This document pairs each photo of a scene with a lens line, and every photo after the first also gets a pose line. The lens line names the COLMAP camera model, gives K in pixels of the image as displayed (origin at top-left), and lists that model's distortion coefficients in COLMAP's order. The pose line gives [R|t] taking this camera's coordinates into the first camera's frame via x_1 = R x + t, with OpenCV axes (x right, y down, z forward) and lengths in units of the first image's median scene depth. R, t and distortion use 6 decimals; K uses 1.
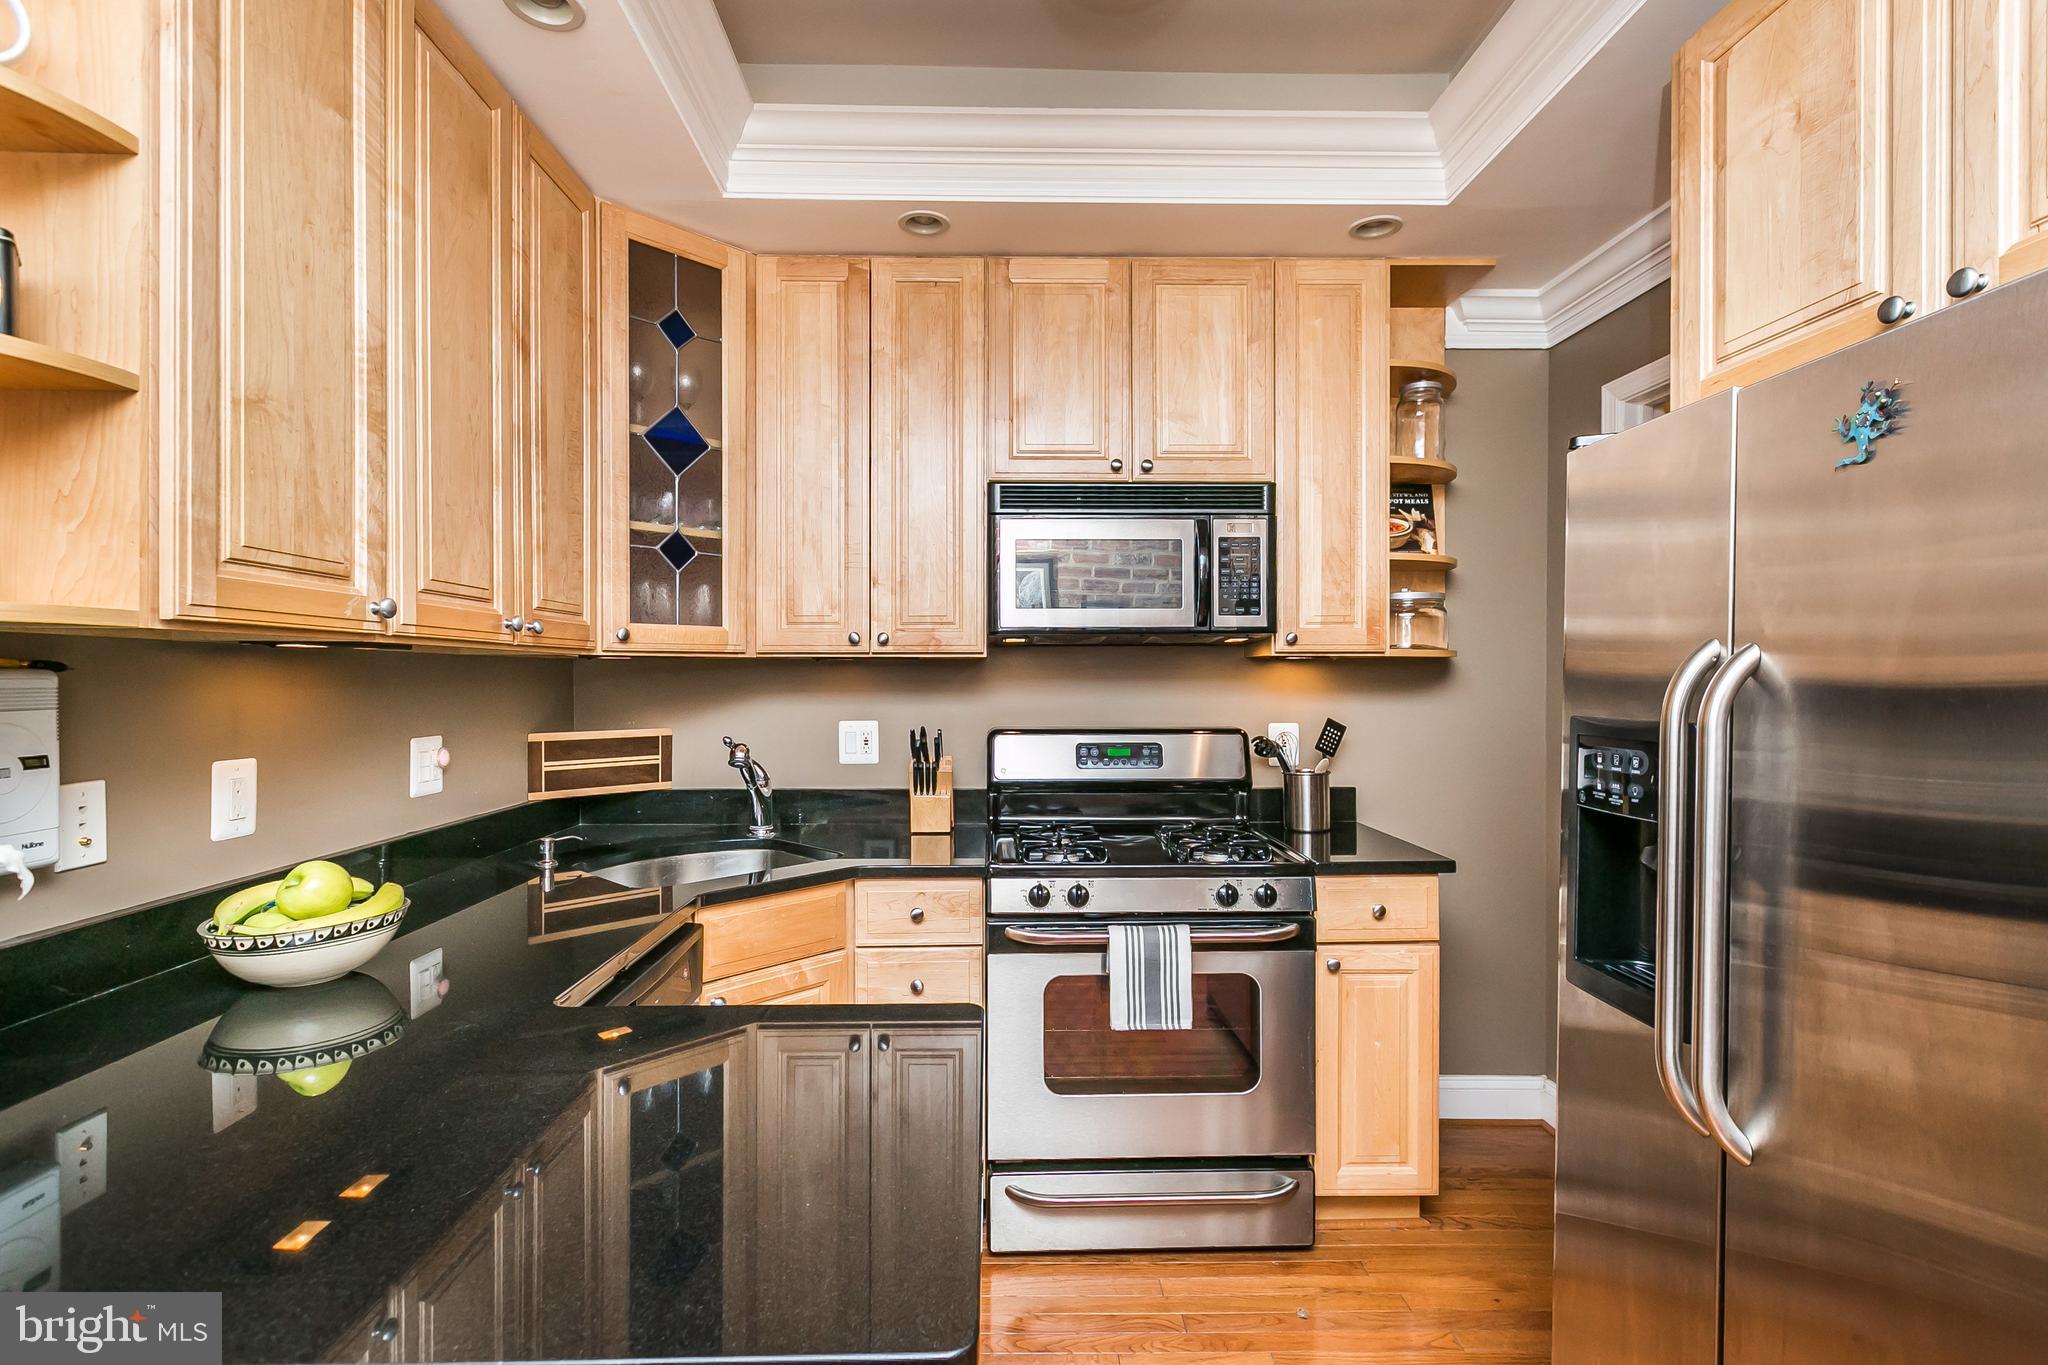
lens RADIAL K [[939.9, 0, 1000.5], [0, 939.9, 683.5], [0, 0, 1]] dist [-0.001194, -0.001247]
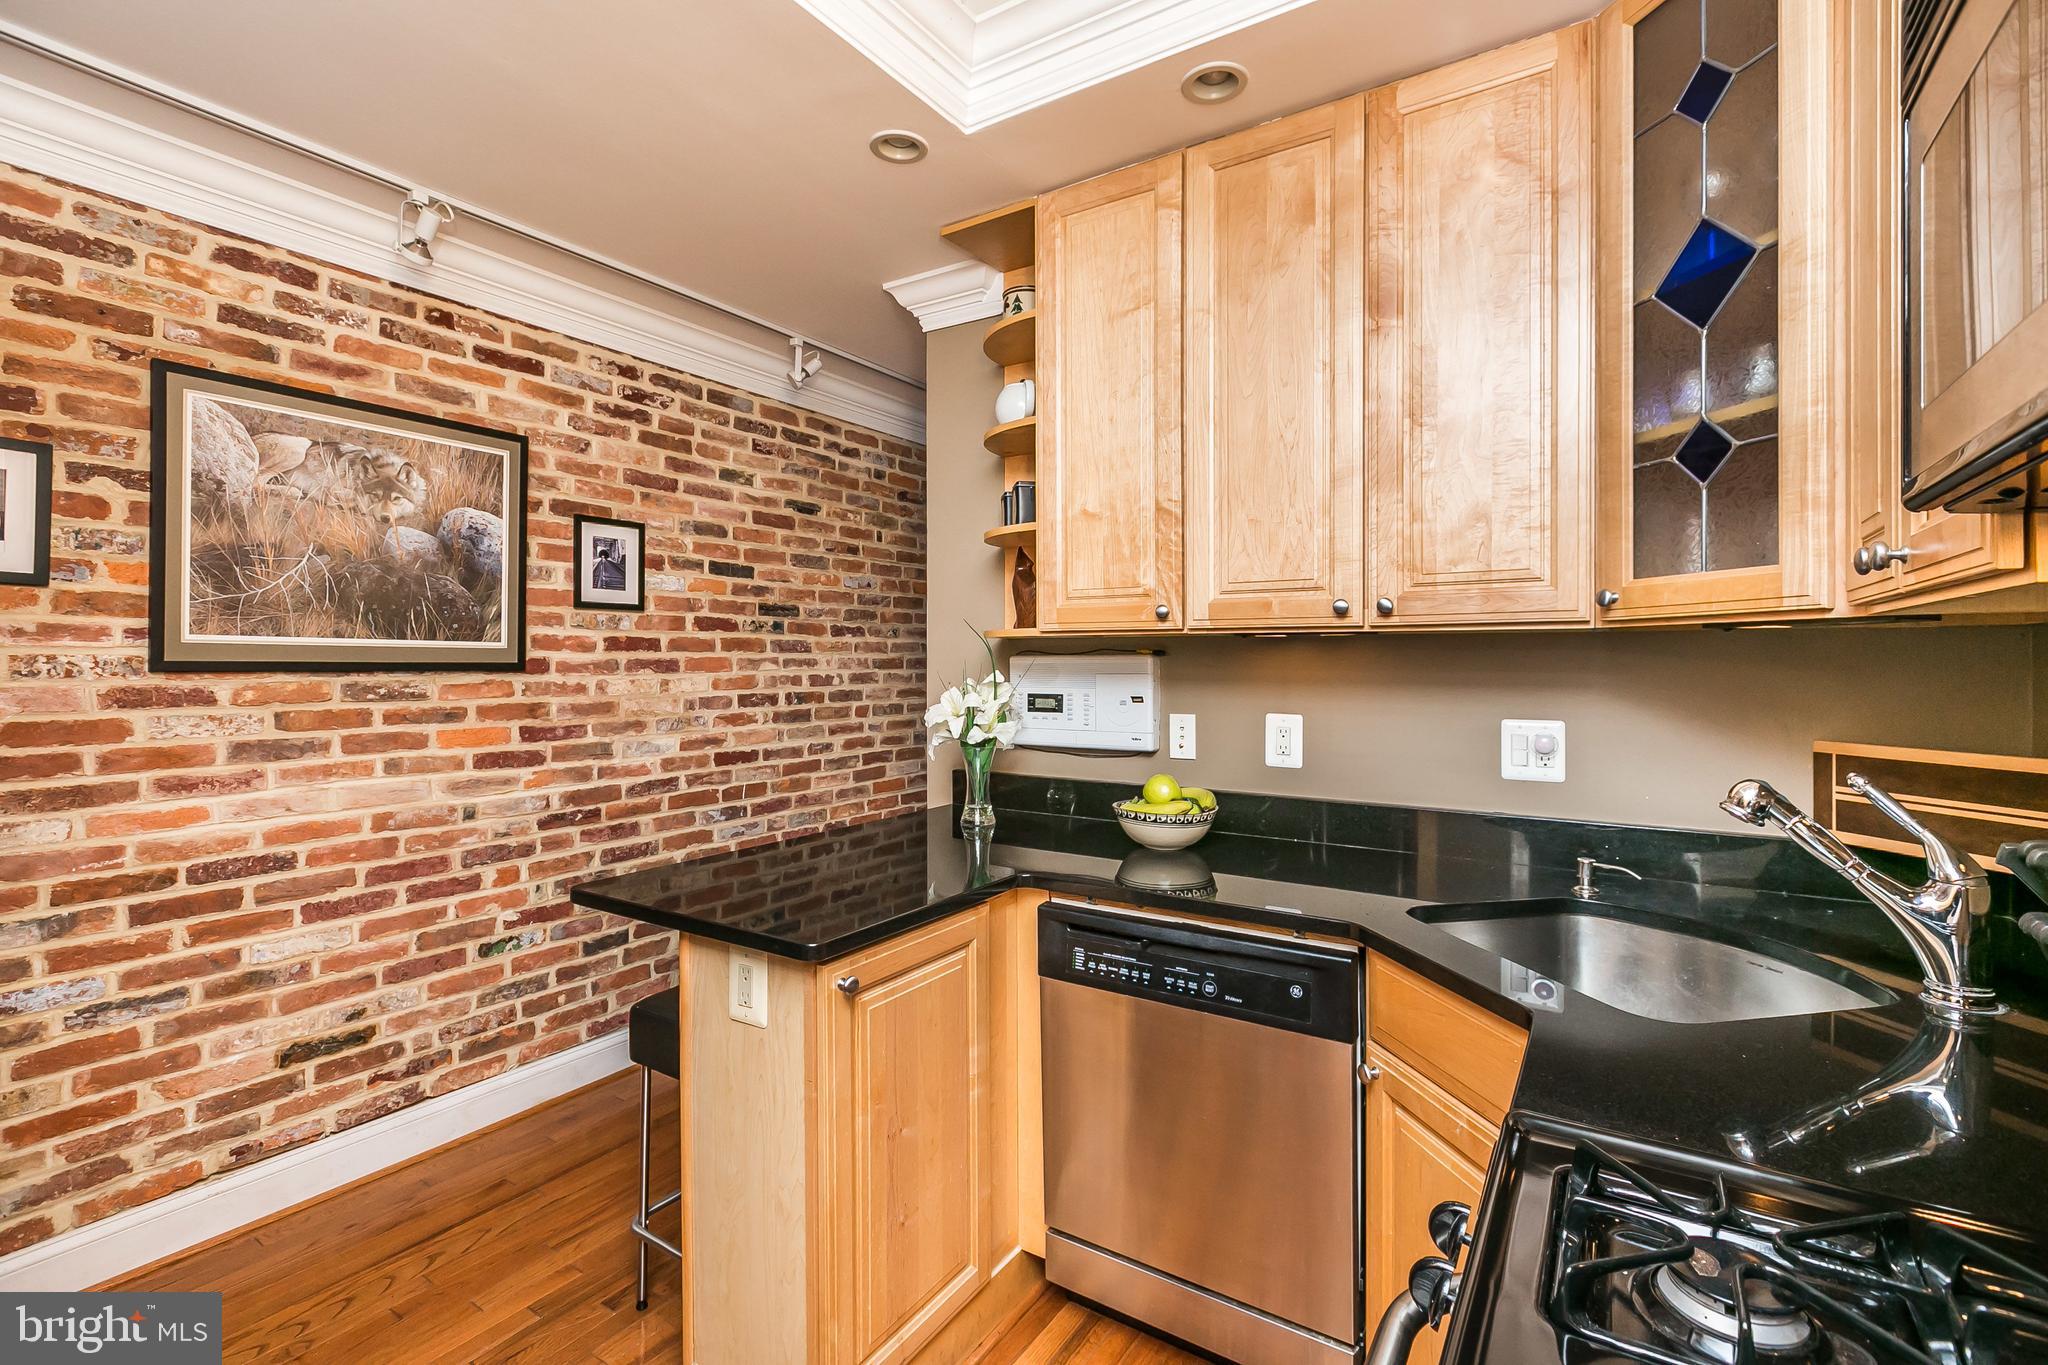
lens RADIAL K [[939.9, 0, 1018.1], [0, 939.9, 663.3], [0, 0, 1]] dist [-0.001194, -0.001247]
pose [[-0.560604, 0.004960, -0.828069, 0.412663], [-0.004620, 0.999948, 0.009116, -0.006827], [0.828071, 0.008936, -0.560552, 0.964714]]
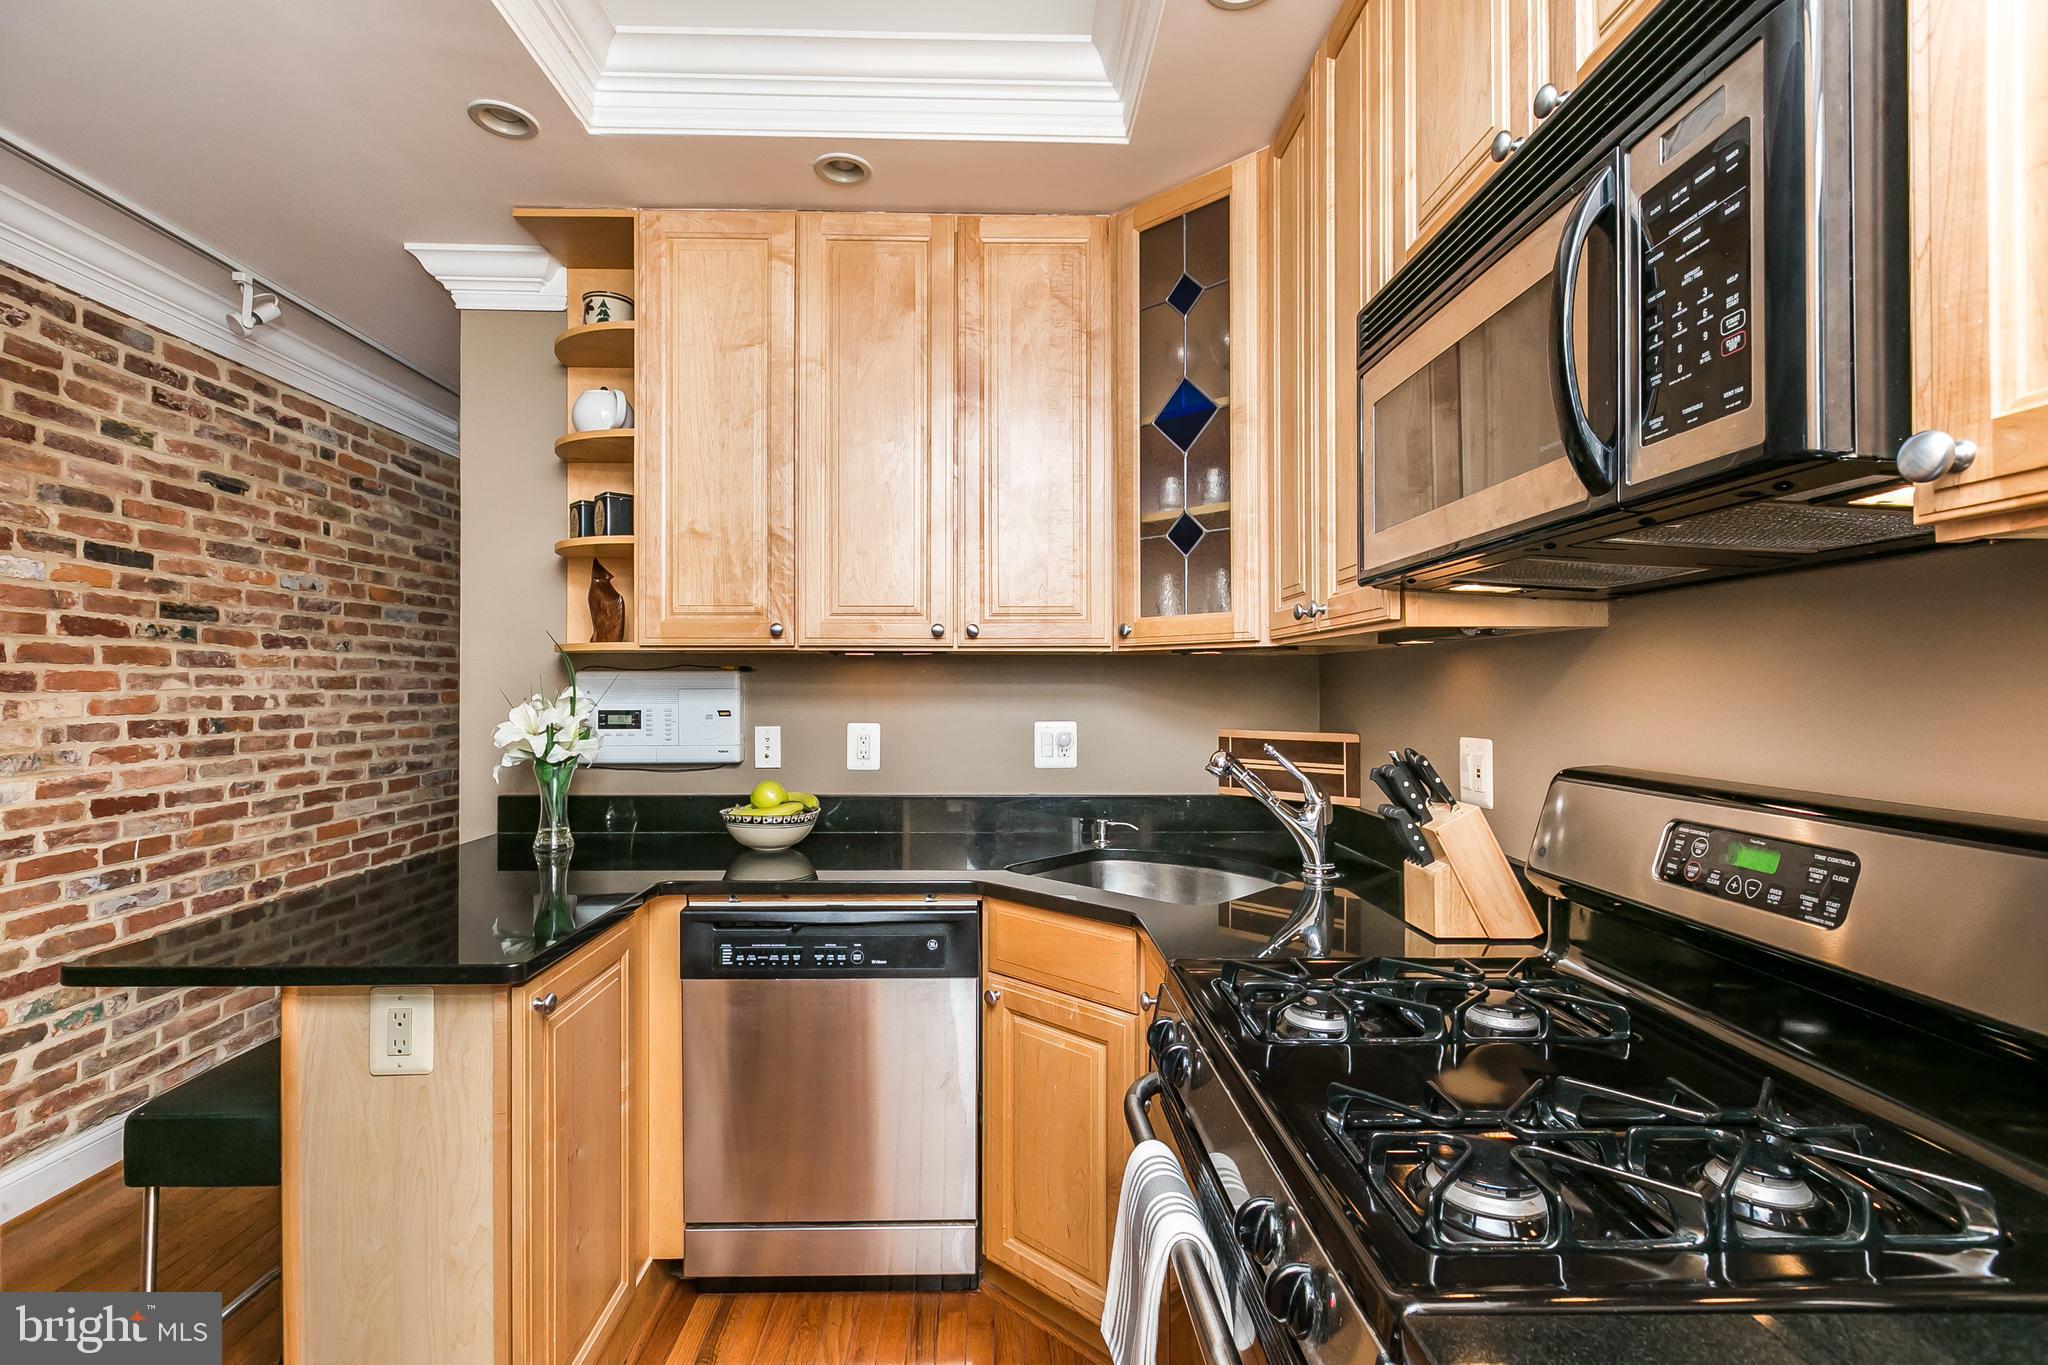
lens RADIAL K [[939.9, 0, 1023.8], [0, 939.9, 679.5], [0, 0, 1]] dist [-0.001194, -0.001247]
pose [[0.017467, -0.007119, -0.999822, 0.564984], [-0.007514, 0.999945, -0.007251, 0.008092], [0.999819, 0.007640, 0.017413, 0.819051]]
